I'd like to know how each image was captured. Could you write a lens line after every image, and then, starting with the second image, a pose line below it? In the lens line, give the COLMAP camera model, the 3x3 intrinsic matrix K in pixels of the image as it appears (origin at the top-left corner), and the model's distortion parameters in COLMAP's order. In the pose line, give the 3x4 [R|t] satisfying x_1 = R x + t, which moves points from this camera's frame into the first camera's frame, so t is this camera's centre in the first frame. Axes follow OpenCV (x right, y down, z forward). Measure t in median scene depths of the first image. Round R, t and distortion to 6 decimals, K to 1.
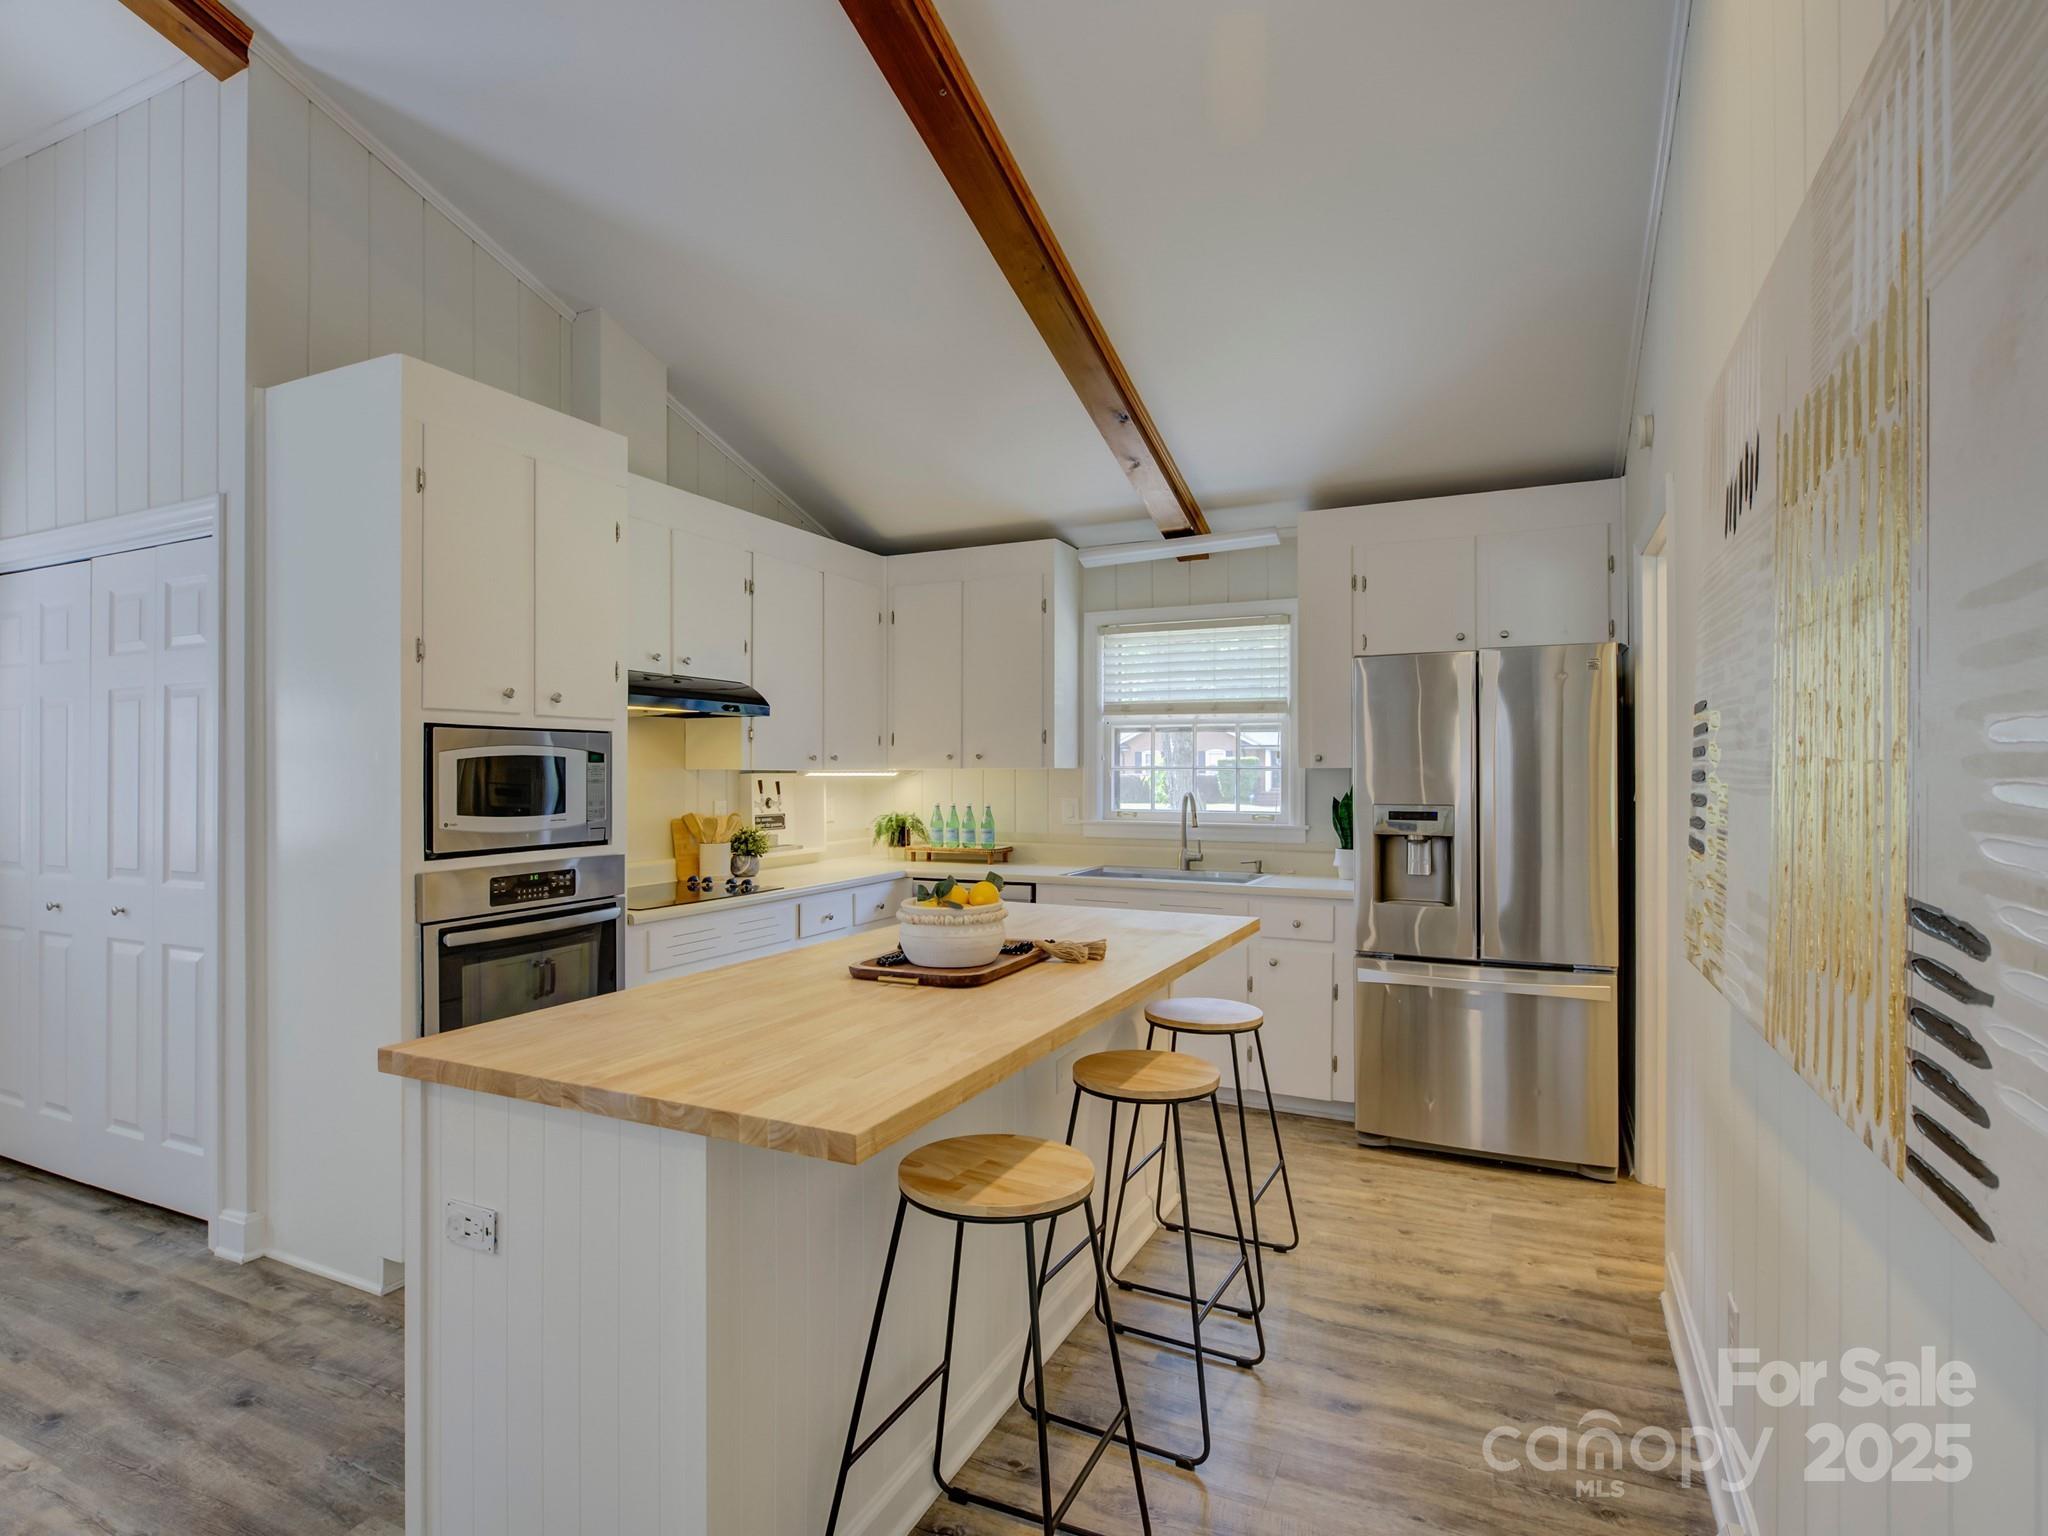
lens RADIAL K [[1065.2, 0, 1018.1], [0, 1065.2, 756.3], [0, 0, 1]] dist [-0.001712, -0.000449]
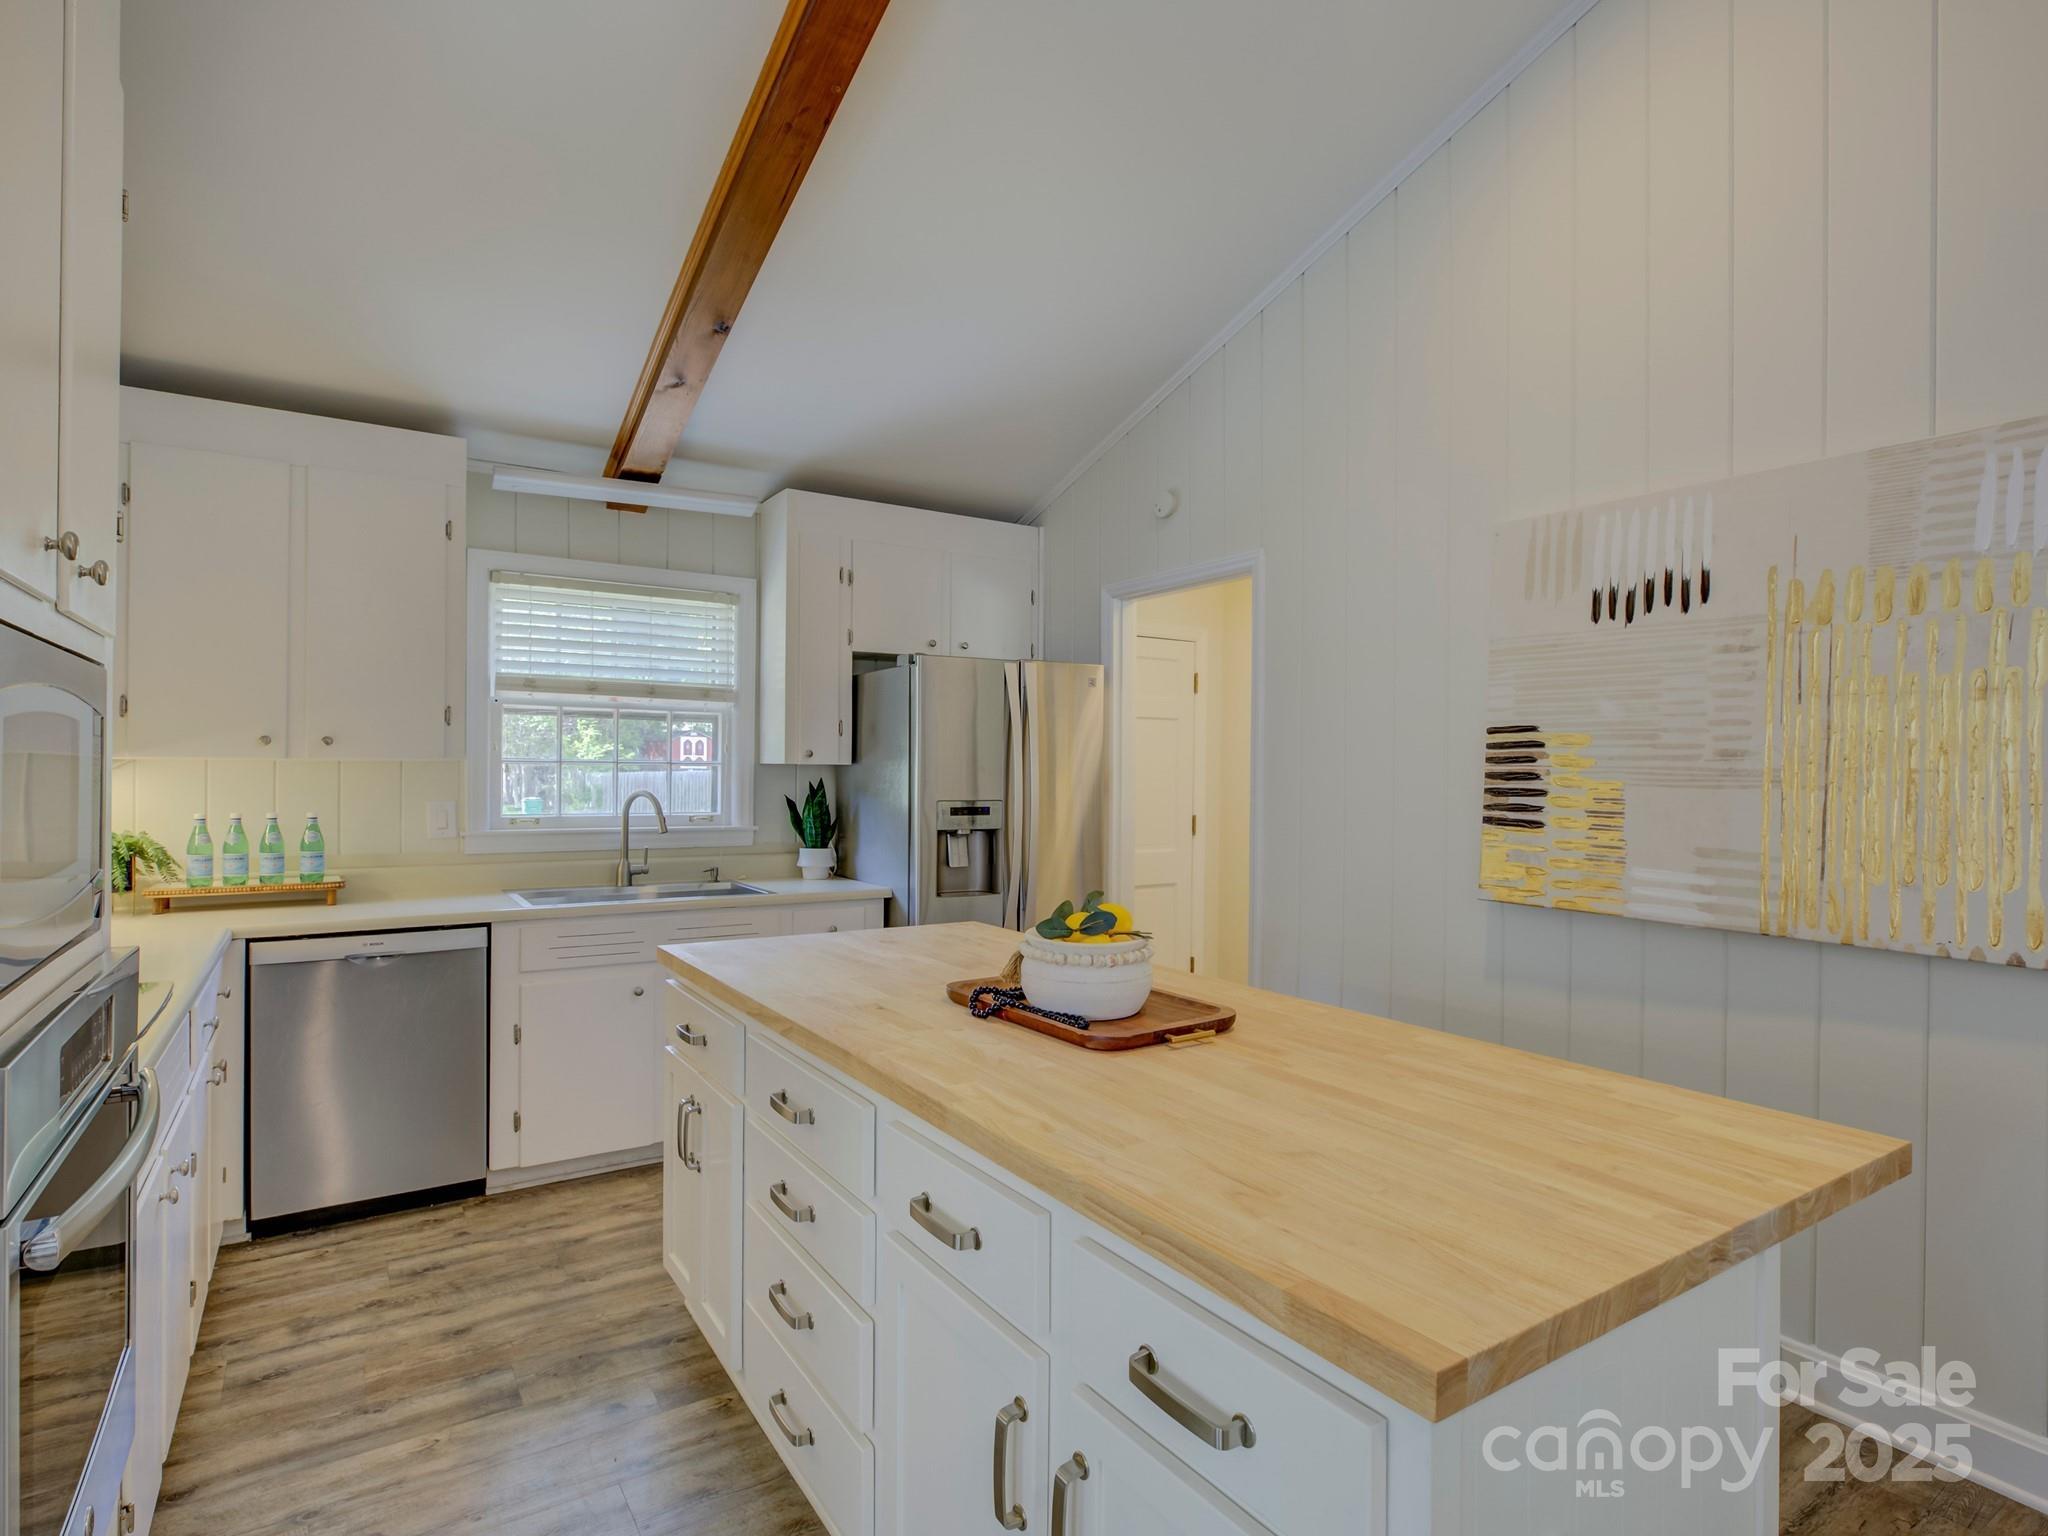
lens RADIAL K [[1047.8, 0, 1008.2], [0, 1047.8, 783.8], [0, 0, 1]] dist [-0.006184, -0.000088]
pose [[0.525232, -0.007879, 0.850923, -0.481748], [-0.020667, 0.999544, 0.022012, 0.004874], [-0.850708, -0.029147, 0.524830, 0.410556]]
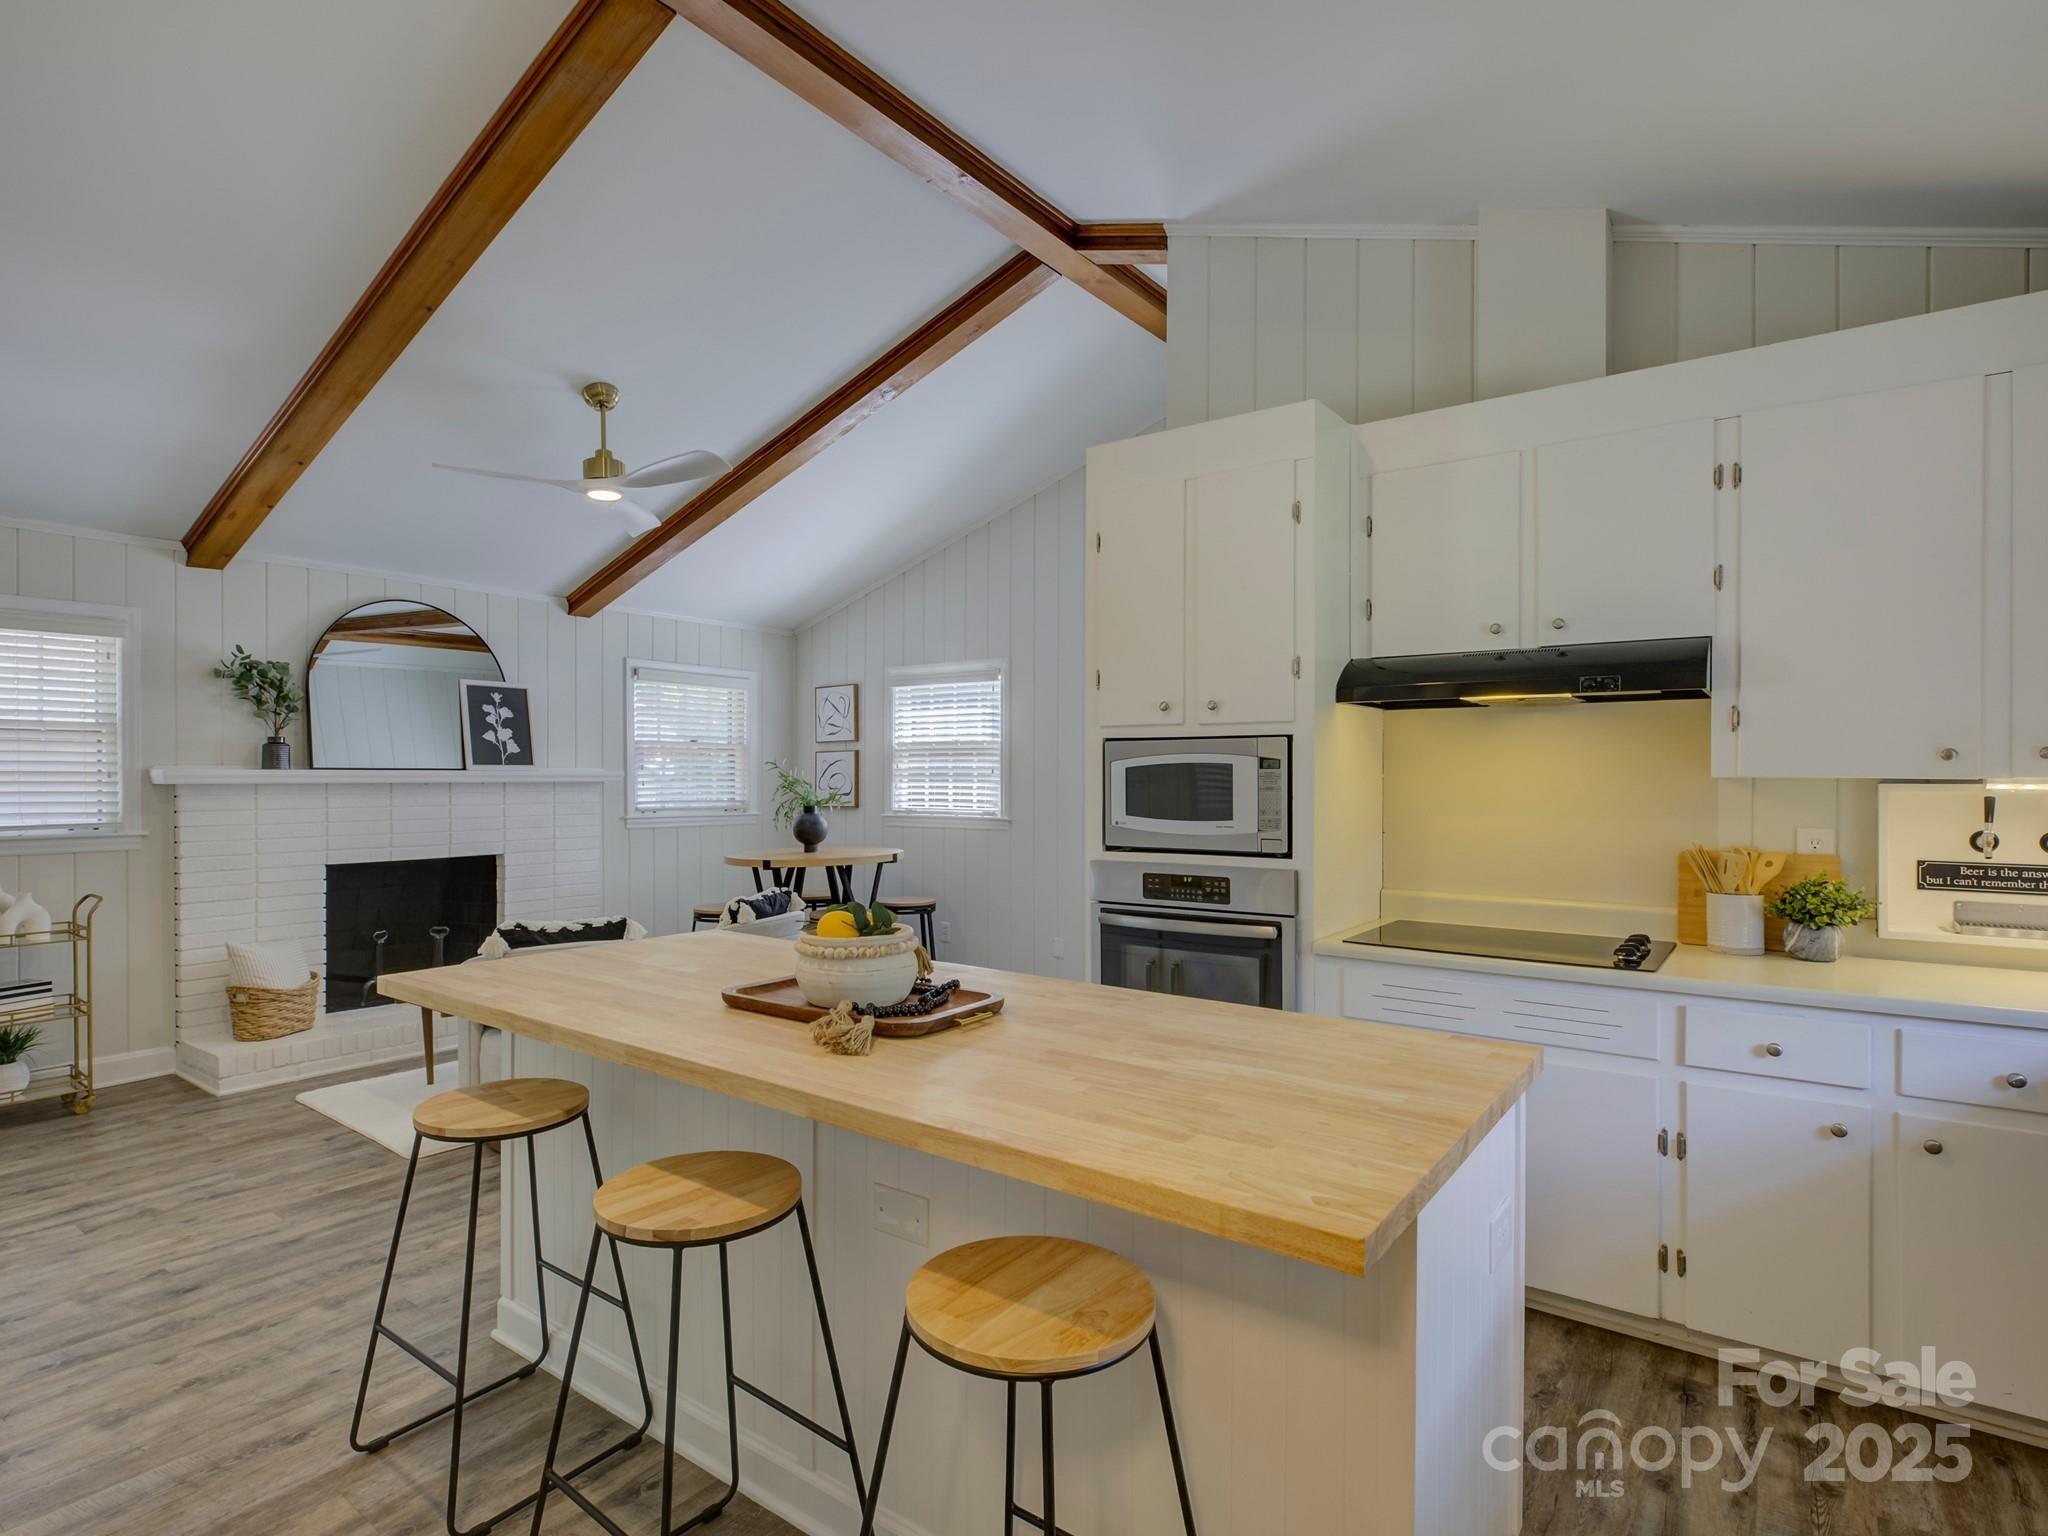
lens RADIAL K [[1047.8, 0, 1008.2], [0, 1047.8, 783.8], [0, 0, 1]] dist [-0.006184, -0.000088]
pose [[-0.195024, 0.009364, -0.980754, 0.474810], [0.012524, 0.999897, 0.007056, 0.007936], [0.980719, -0.010907, -0.195121, 0.821078]]
